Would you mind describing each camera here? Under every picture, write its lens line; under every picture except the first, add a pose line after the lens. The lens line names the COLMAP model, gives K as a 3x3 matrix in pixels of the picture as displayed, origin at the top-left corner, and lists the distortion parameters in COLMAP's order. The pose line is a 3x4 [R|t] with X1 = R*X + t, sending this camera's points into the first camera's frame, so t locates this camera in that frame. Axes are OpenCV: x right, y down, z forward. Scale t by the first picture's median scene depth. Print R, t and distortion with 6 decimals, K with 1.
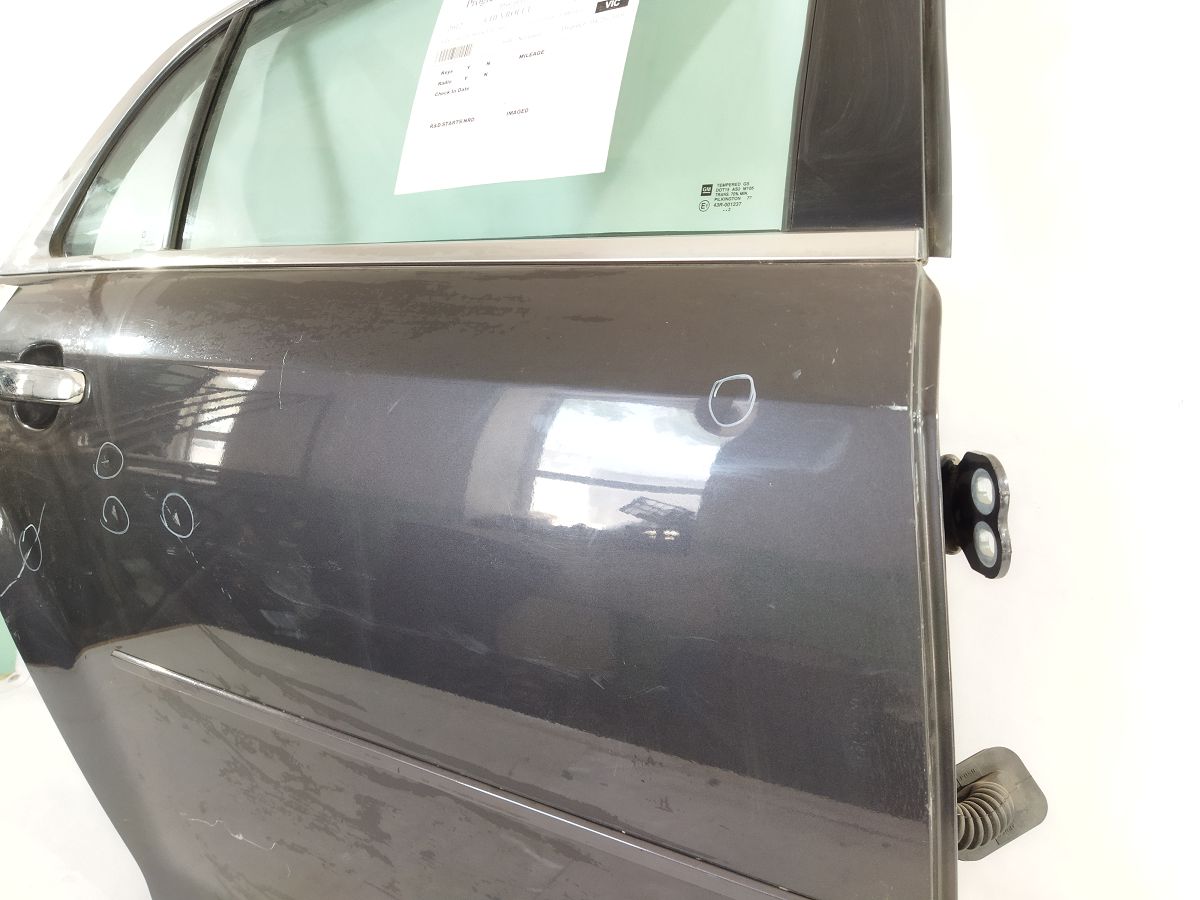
lens RADIAL K [[900.8, 0, 597.7], [0, 900.8, 445.4], [0, 0, 1]] dist [0.049182, -0.067508]
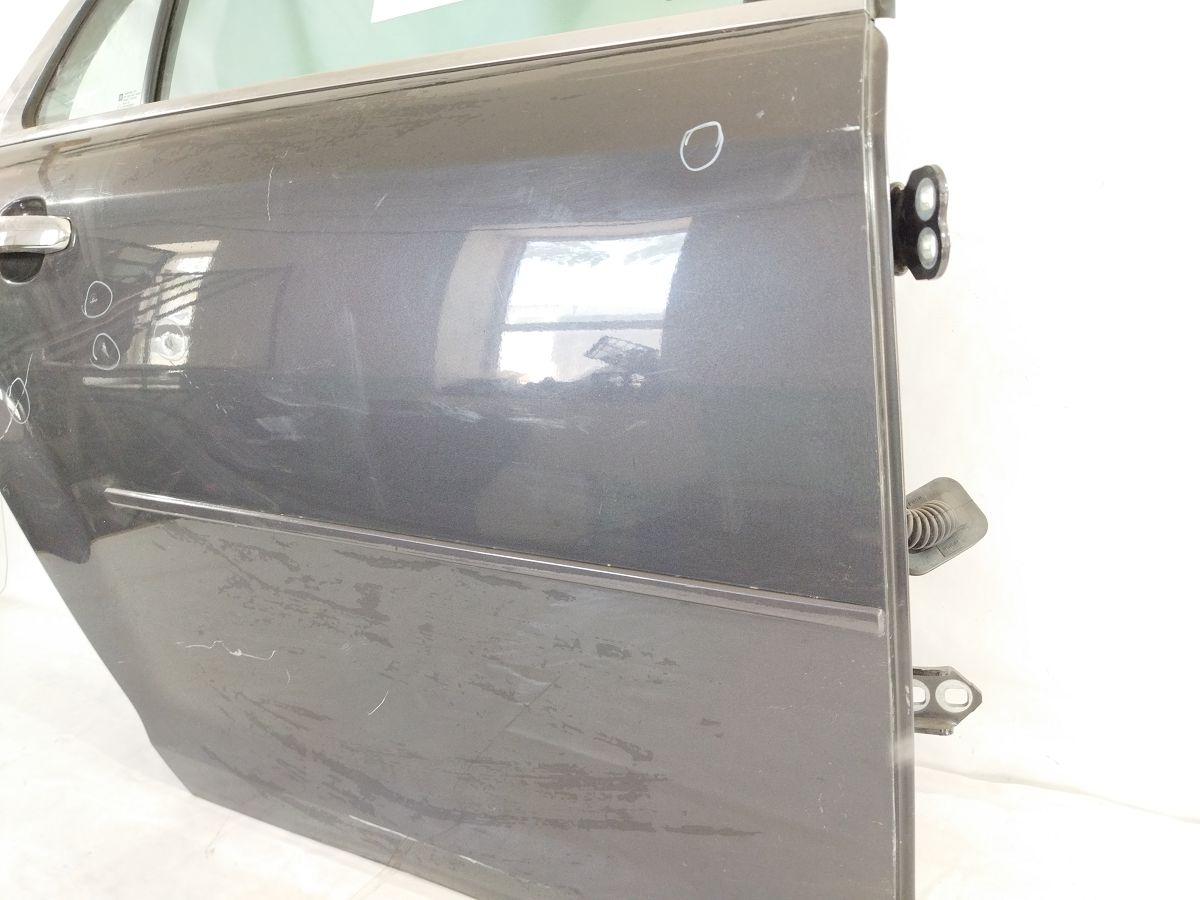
lens RADIAL K [[927.7, 0, 559.4], [0, 927.7, 452.0], [0, 0, 1]] dist [0.121611, -0.229860]
pose [[0.999454, -0.026741, 0.019406, -0.039204], [0.026033, 0.999016, 0.035894, 0.188901], [-0.020346, -0.035369, 0.999167, -0.108731]]
